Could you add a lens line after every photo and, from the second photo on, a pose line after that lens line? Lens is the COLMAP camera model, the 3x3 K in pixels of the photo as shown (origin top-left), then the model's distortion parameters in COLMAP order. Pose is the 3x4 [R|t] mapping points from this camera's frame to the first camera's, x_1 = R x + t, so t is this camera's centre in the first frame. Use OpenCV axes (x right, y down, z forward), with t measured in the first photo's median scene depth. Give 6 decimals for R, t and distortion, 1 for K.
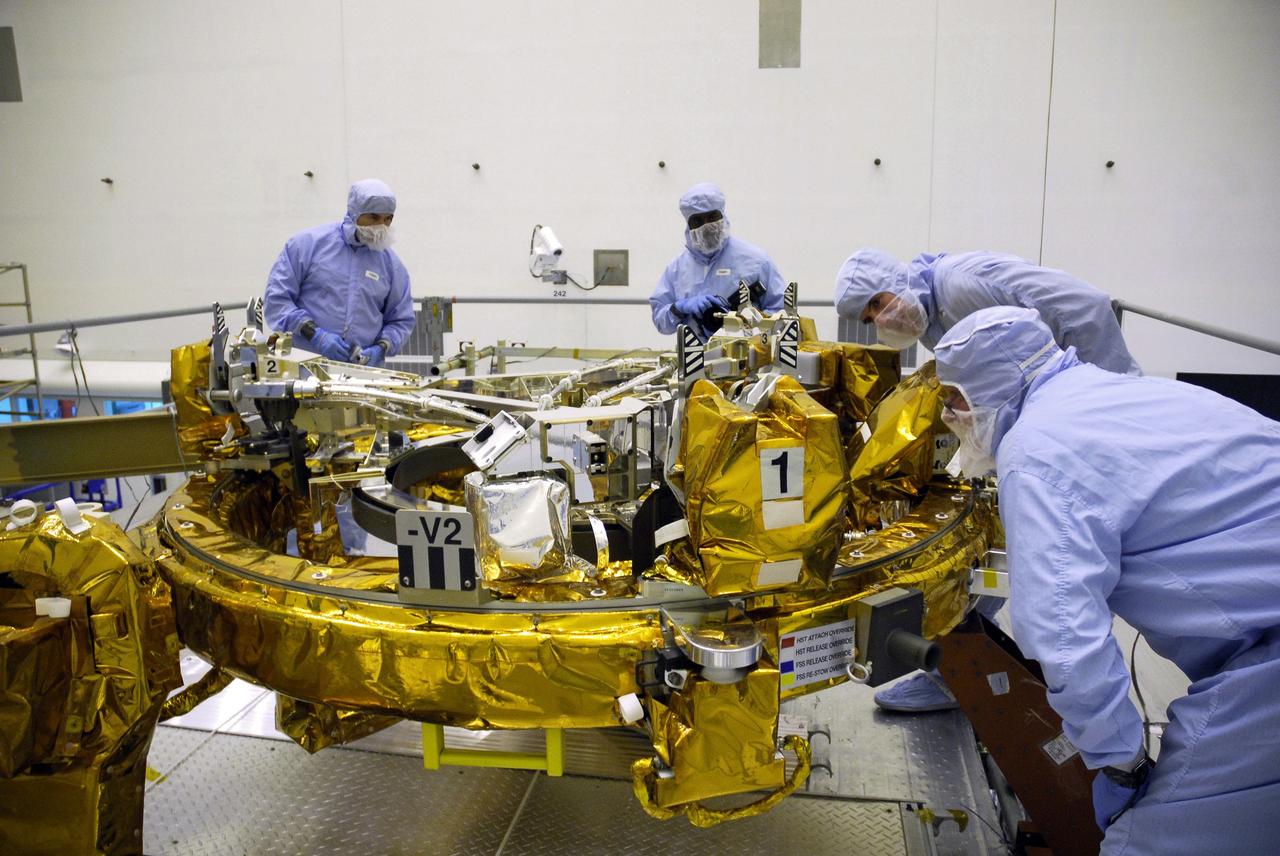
lens RADIAL K [[964.5, 0, 640.0], [0, 964.5, 428.0], [0, 0, 1]] dist [-0.172978, 0.153143]
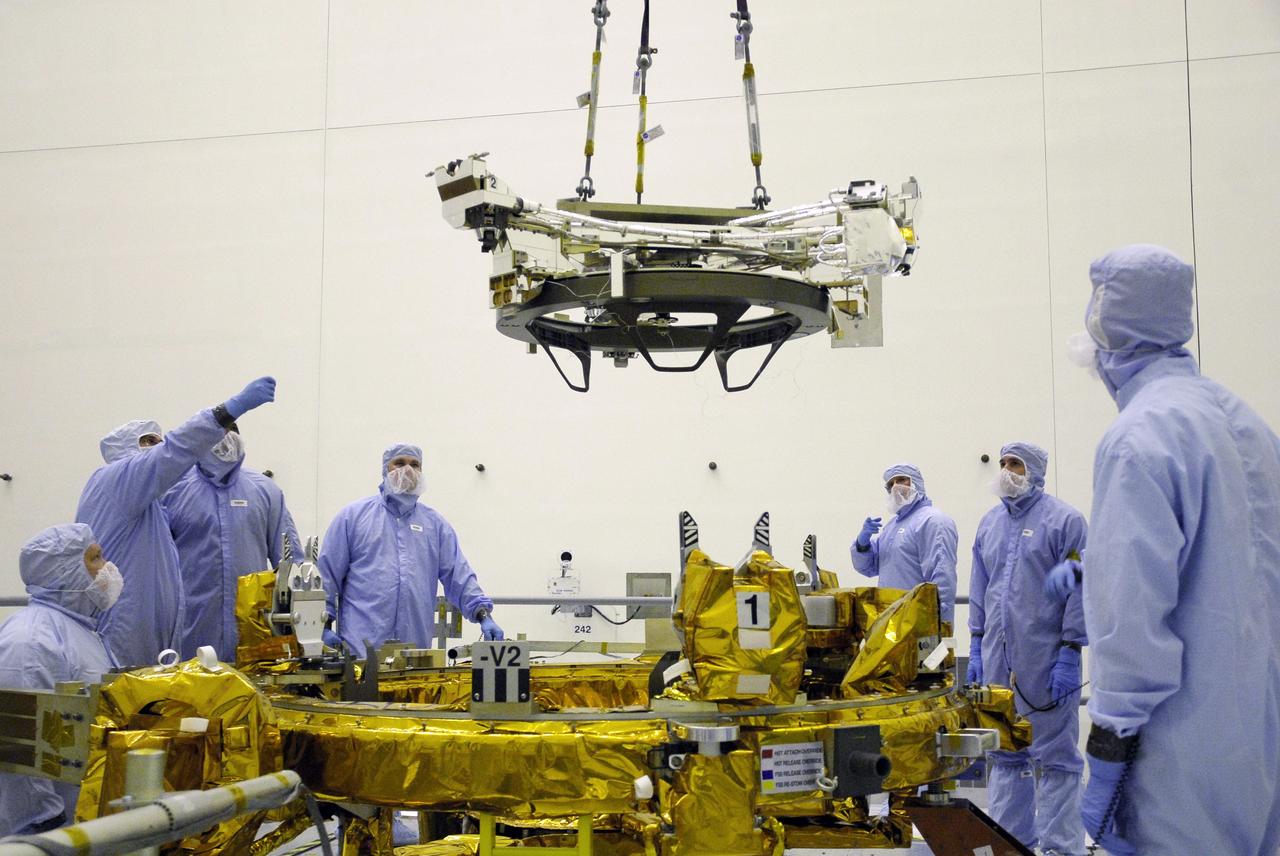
lens RADIAL K [[1389.6, 0, 640.0], [0, 1389.6, 428.0], [0, 0, 1]] dist [0.002703, 0.002181]
pose [[0.999226, -0.005968, -0.038887, 0.060490], [-0.006209, 0.952118, -0.305669, 0.388763], [0.038849, 0.305673, 0.951344, -0.945316]]
